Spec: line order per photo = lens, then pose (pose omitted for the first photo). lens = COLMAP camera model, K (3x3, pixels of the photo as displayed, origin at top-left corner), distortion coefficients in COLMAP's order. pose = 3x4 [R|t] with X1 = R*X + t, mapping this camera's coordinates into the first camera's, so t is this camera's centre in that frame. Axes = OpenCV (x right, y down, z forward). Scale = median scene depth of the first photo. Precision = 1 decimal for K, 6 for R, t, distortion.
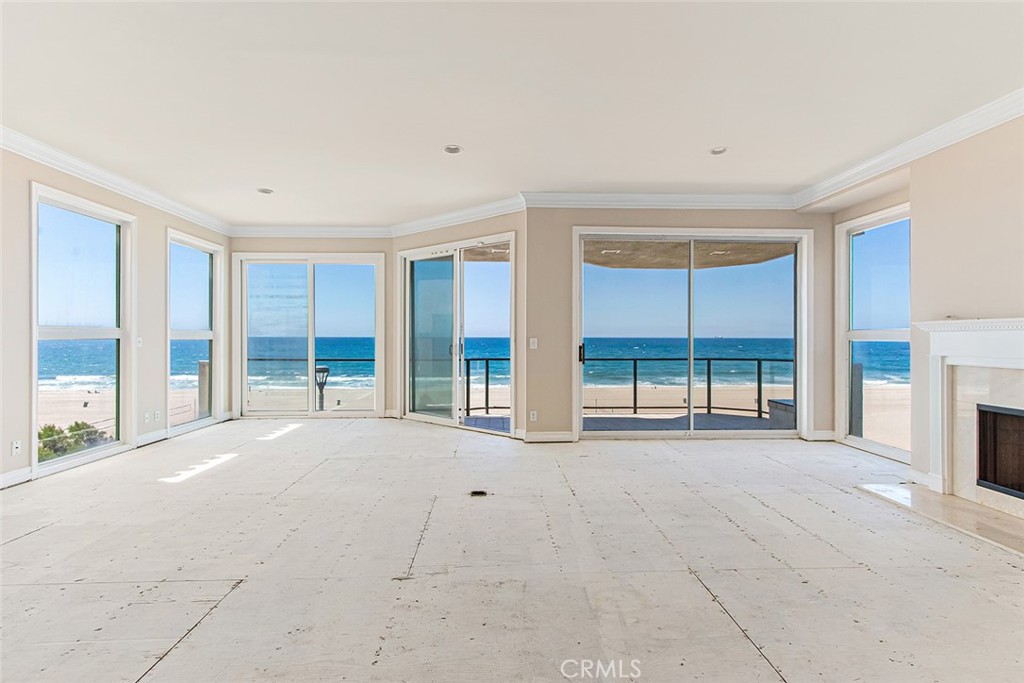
lens RADIAL K [[476.4, 0, 514.7], [0, 476.4, 336.0], [0, 0, 1]] dist [0.003018, 0.000423]
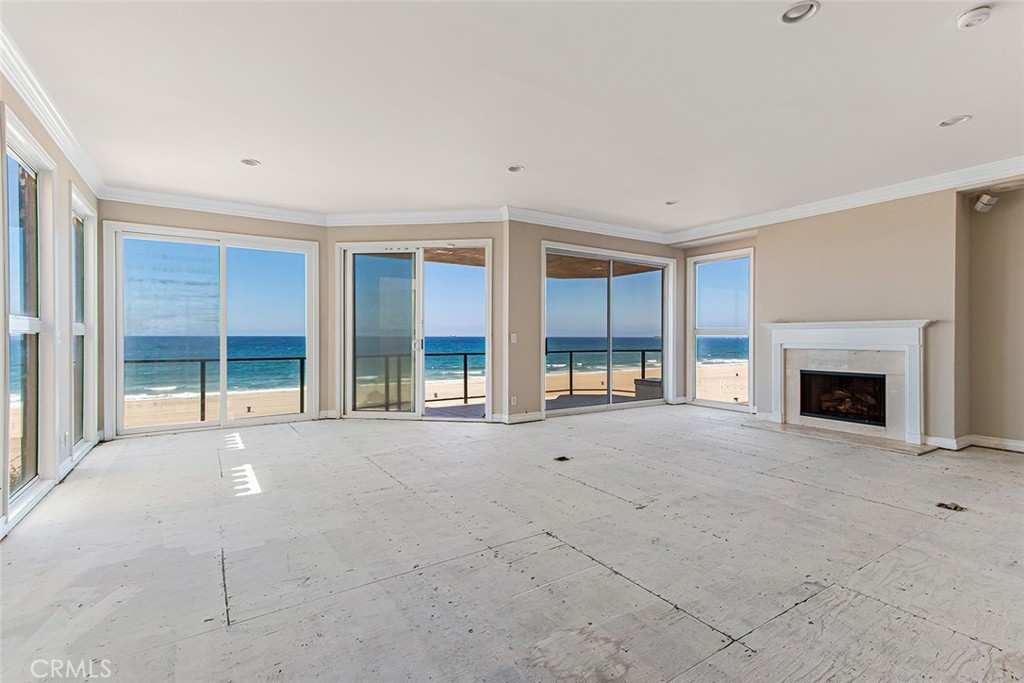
lens RADIAL K [[472.9, 0, 515.6], [0, 472.9, 338.2], [0, 0, 1]] dist [0.023878, 0.000109]
pose [[0.857864, -0.002966, 0.513869, -0.519662], [-0.000563, 0.999977, 0.006712, 0.007496], [-0.513877, -0.006047, 0.857843, 0.010824]]
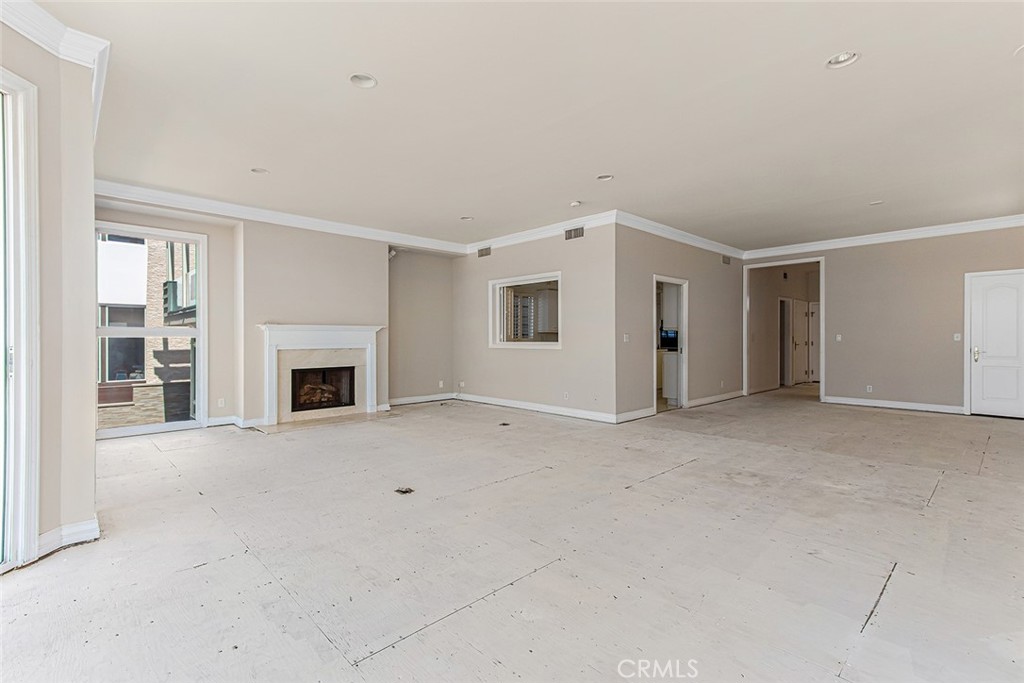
lens RADIAL K [[467.8, 0, 512.0], [0, 467.8, 341.5], [0, 0, 1]] dist [0.000314, 0.000103]
pose [[-0.660846, -0.005142, 0.750504, -0.608460], [-0.003287, 0.999987, 0.003957, 0.013468], [-0.750515, 0.000148, -0.660854, 0.949228]]
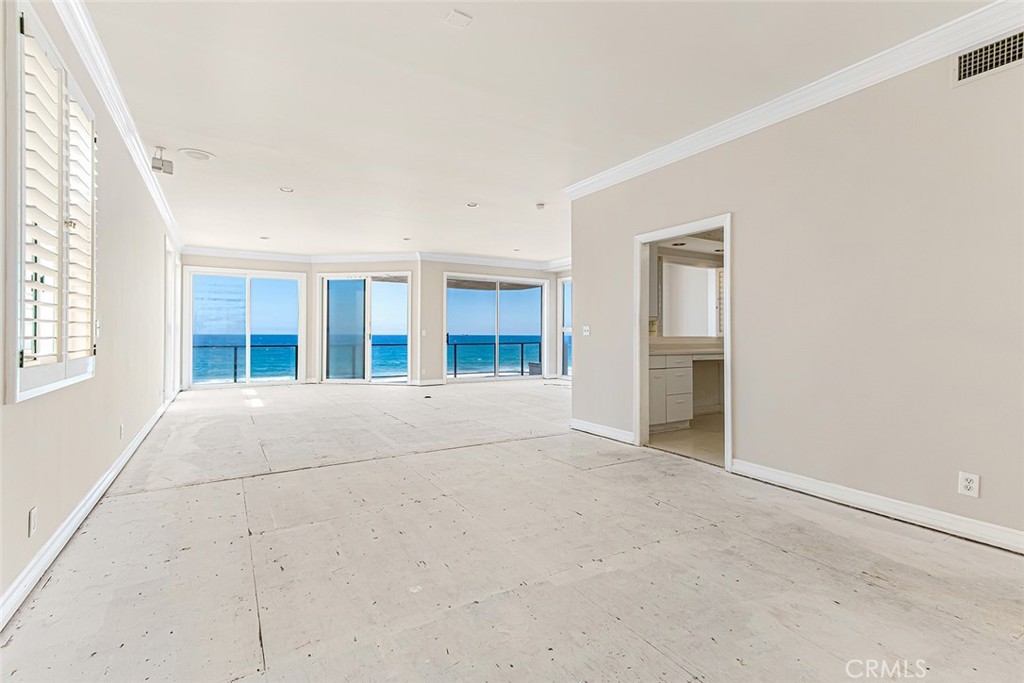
lens RADIAL K [[465.7, 0, 508.7], [0, 465.7, 331.7], [0, 0, 1]] dist [0.014674, 0.000072]
pose [[0.877601, 0.003385, 0.479379, -0.515799], [-0.001593, 0.999990, -0.004145, 0.016787], [-0.479389, 0.002874, 0.877598, -0.721032]]
